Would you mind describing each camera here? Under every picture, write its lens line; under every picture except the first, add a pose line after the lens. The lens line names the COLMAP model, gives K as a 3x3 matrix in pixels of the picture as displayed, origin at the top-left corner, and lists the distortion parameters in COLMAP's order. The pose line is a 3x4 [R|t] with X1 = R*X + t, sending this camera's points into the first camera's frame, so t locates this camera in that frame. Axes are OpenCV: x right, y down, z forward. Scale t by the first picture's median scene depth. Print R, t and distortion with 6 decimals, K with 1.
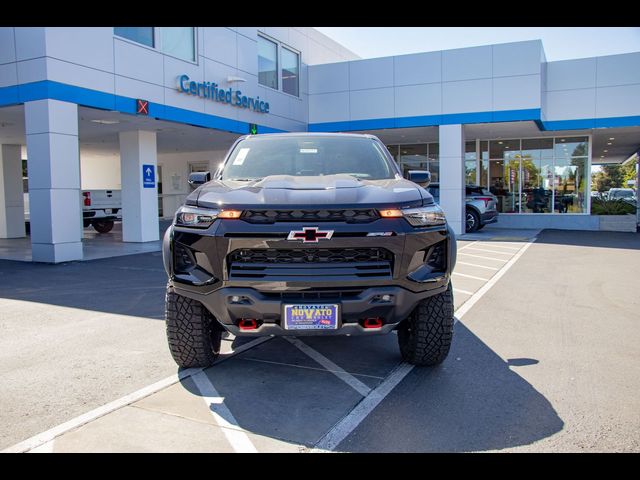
lens RADIAL K [[558.3, 0, 320.0], [0, 558.3, 240.0], [0, 0, 1]] dist [-0.164486, 0.175019]
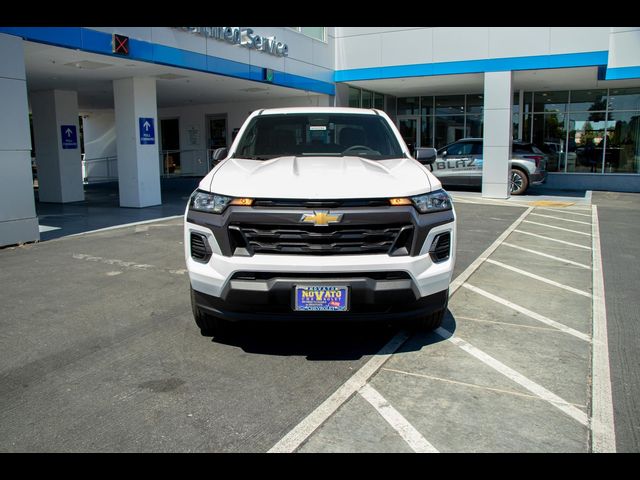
lens RADIAL K [[519.4, 0, 320.0], [0, 519.4, 240.0], [0, 0, 1]] dist [-0.179519, 0.133929]
pose [[0.998391, 0.013328, -0.055116, 0.006299], [-0.007663, 0.994782, 0.101736, -0.027593], [0.056184, -0.101150, 0.993283, 0.199292]]
